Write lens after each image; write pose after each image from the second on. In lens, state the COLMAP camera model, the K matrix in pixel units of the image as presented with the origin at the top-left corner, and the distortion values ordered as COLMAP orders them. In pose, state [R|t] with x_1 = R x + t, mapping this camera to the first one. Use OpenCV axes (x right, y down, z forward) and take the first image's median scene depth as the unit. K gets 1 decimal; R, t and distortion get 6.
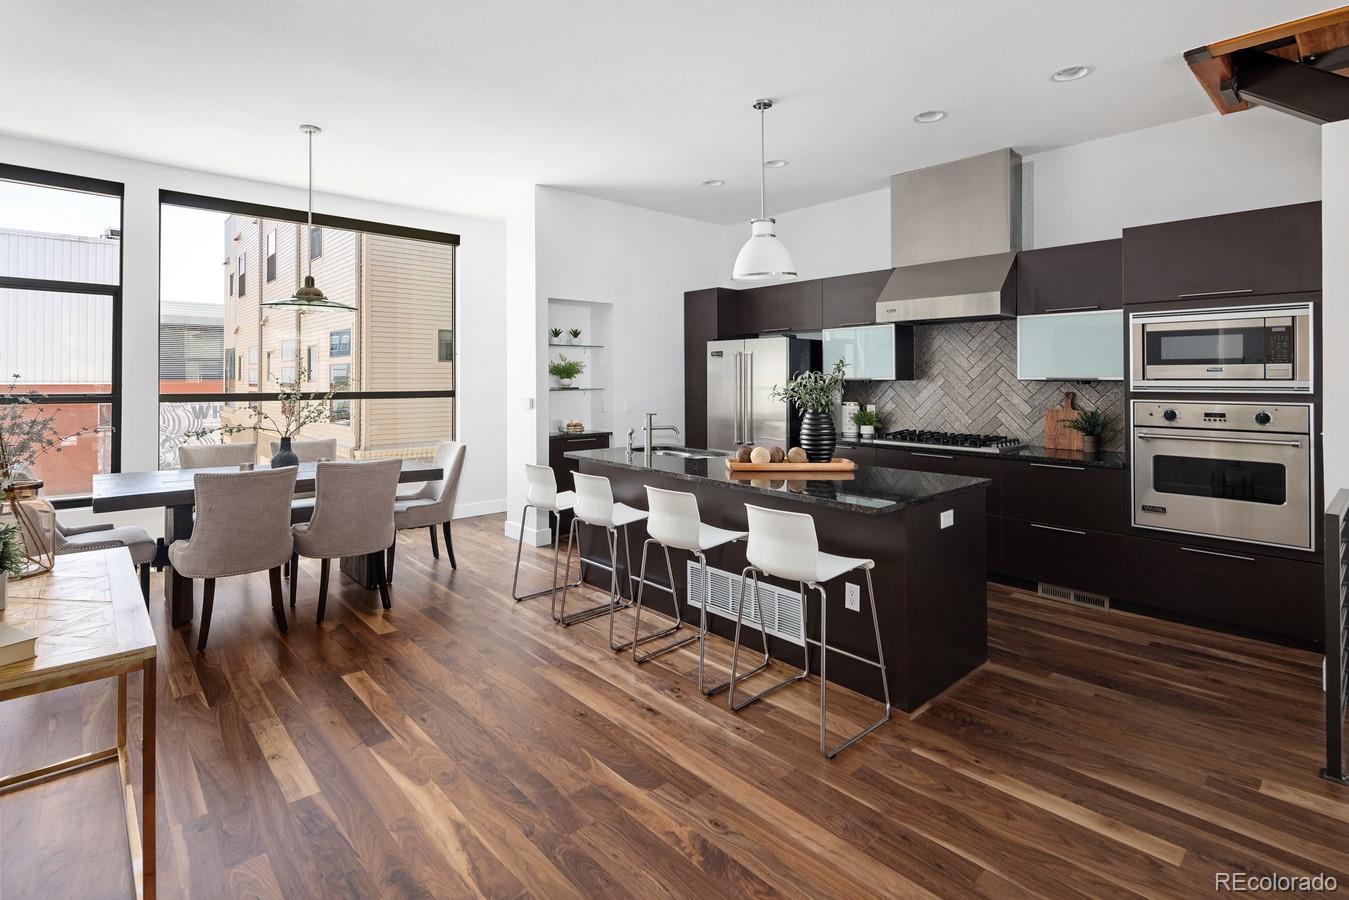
lens RADIAL K [[653.8, 0, 659.1], [0, 653.8, 376.9], [0, 0, 1]] dist [-0.000946, -0.001583]
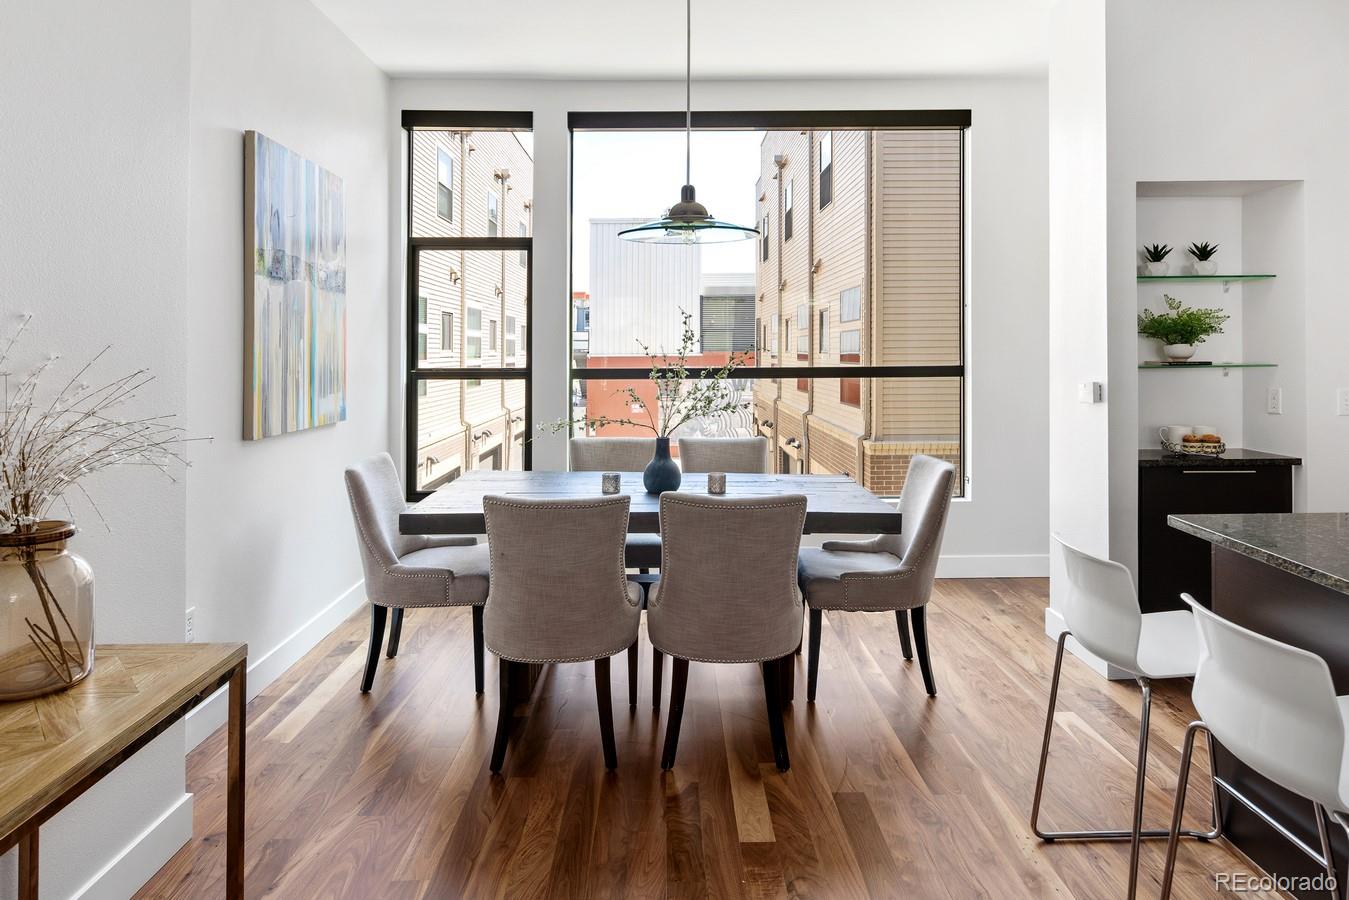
lens RADIAL K [[786.3, 0, 683.1], [0, 786.3, 351.9], [0, 0, 1]] dist [0.043666, 0.000814]
pose [[0.758702, -0.006513, -0.651405, -0.042209], [0.009787, 0.999951, 0.001401, 0.004876], [0.651365, -0.007438, 0.758729, 0.376411]]
